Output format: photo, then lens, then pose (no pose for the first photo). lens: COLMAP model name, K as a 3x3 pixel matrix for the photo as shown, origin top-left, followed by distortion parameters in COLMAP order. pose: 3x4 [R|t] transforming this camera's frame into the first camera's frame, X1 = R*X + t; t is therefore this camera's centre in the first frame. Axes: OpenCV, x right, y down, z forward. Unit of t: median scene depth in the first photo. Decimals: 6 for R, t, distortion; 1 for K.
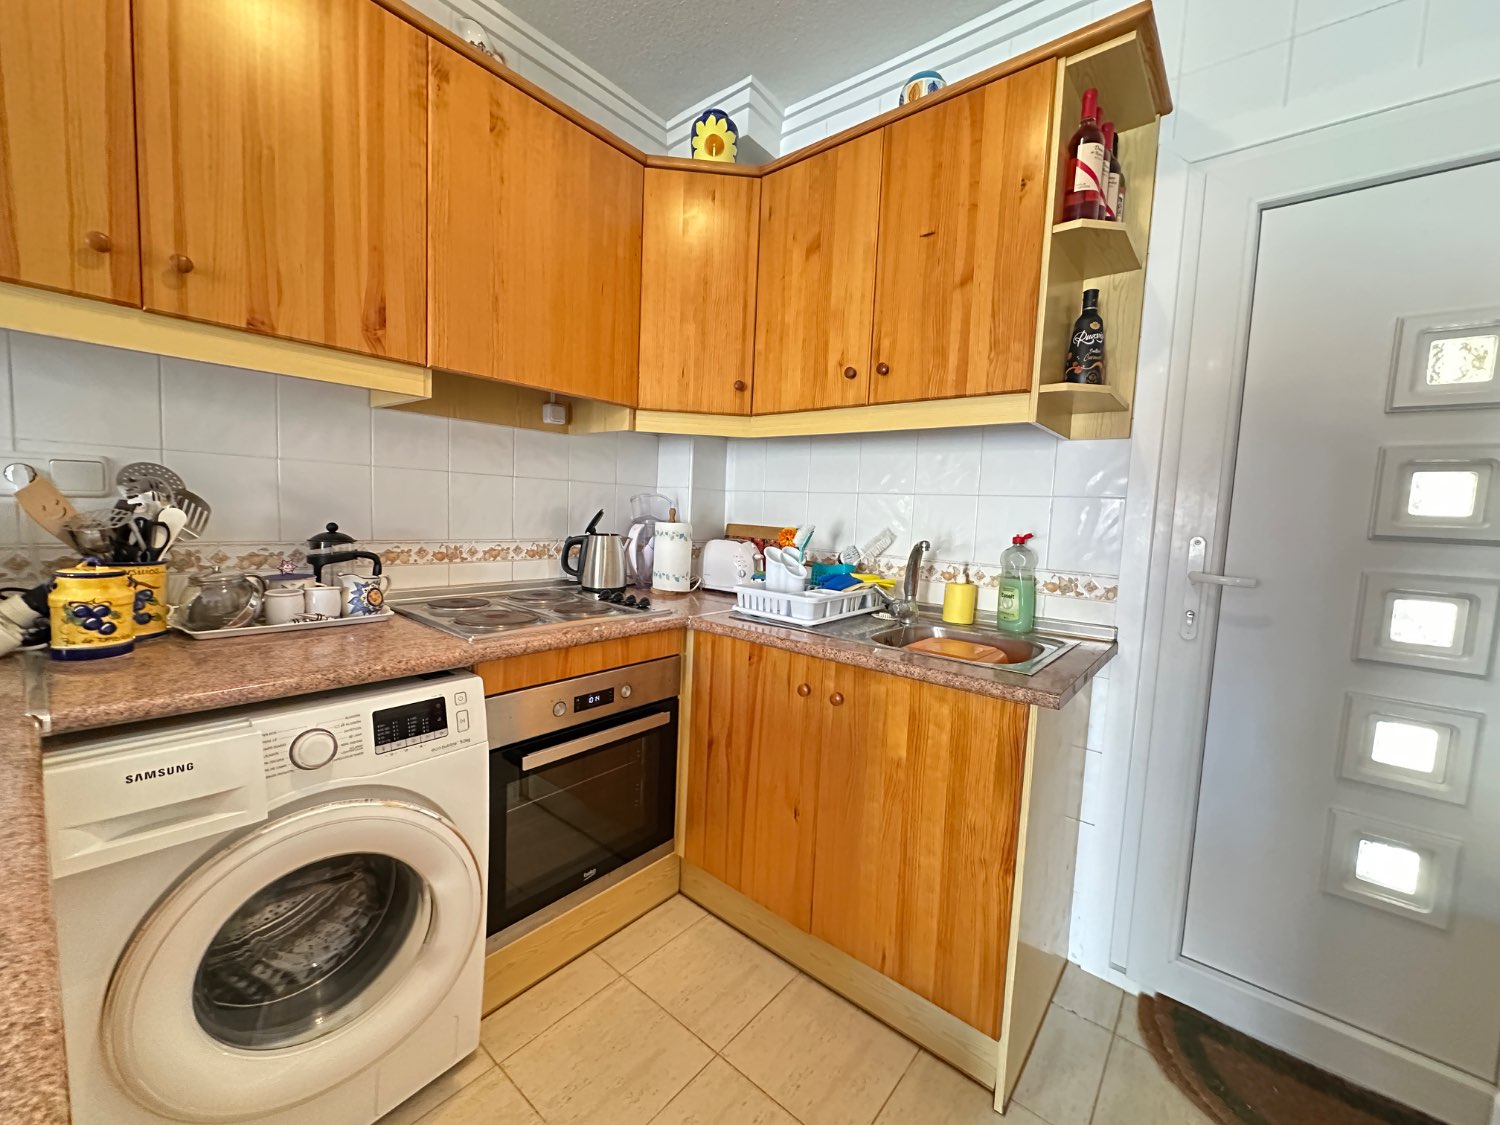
lens RADIAL K [[593.0, 0, 742.8], [0, 593.0, 556.1], [0, 0, 1]] dist [-0.003010, 0.001059]
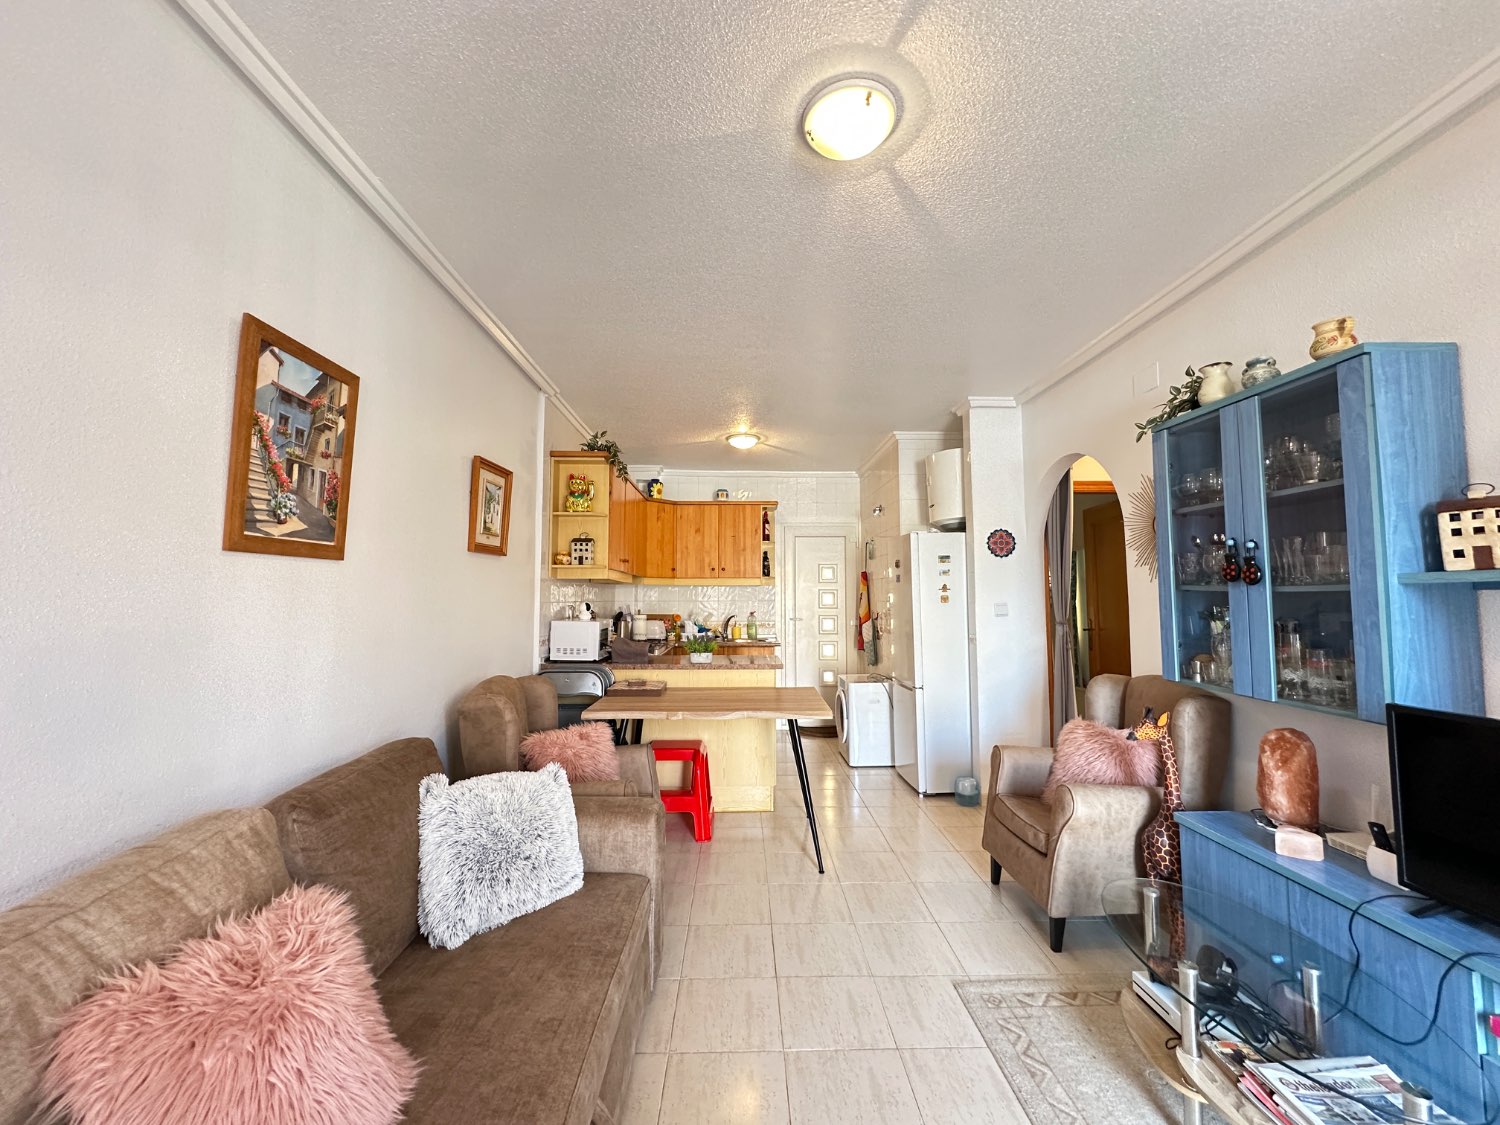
lens RADIAL K [[593.0, 0, 749.3], [0, 593.0, 556.5], [0, 0, 1]] dist [-0.003010, 0.001059]
pose [[0.758237, 0.002918, 0.651973, -2.078142], [0.090450, 0.989849, -0.109623, 0.026827], [-0.645675, 0.142091, 0.750276, -1.913470]]
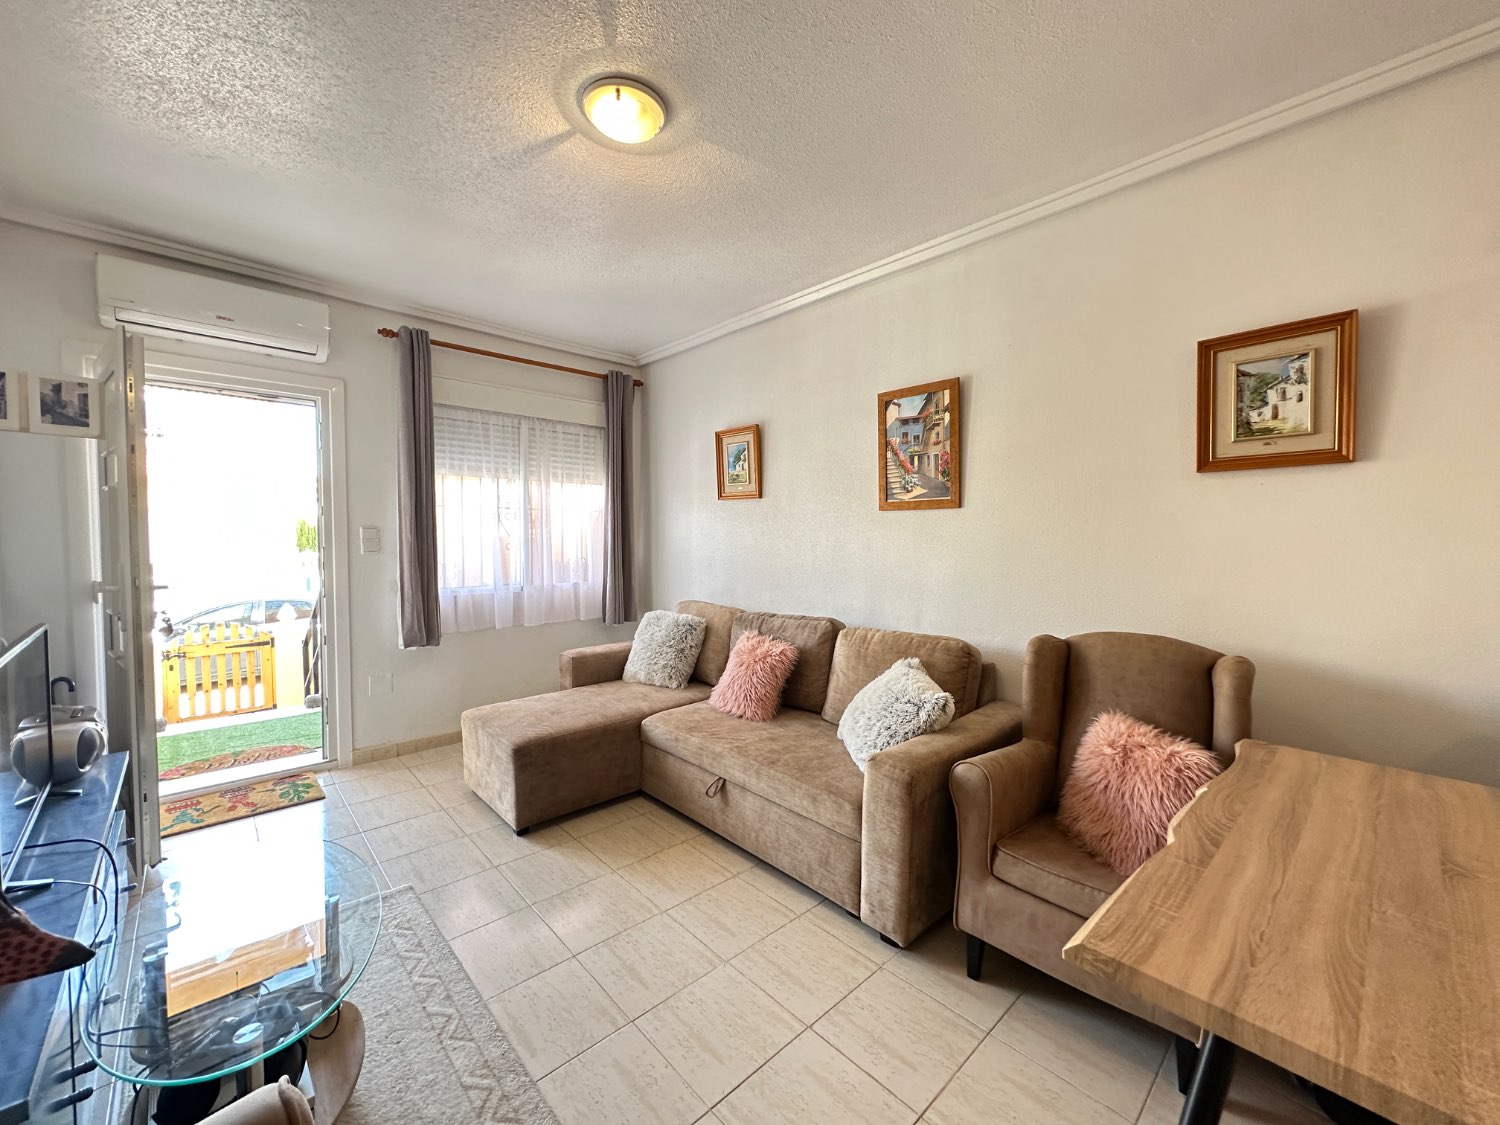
lens RADIAL K [[593.0, 0, 749.8], [0, 593.0, 552.9], [0, 0, 1]] dist [-0.003010, 0.001059]
pose [[-0.122992, -0.007595, -0.992379, -0.110972], [-0.095679, 0.995403, 0.004240, 0.013030], [0.987785, 0.095471, -0.123153, -0.867985]]
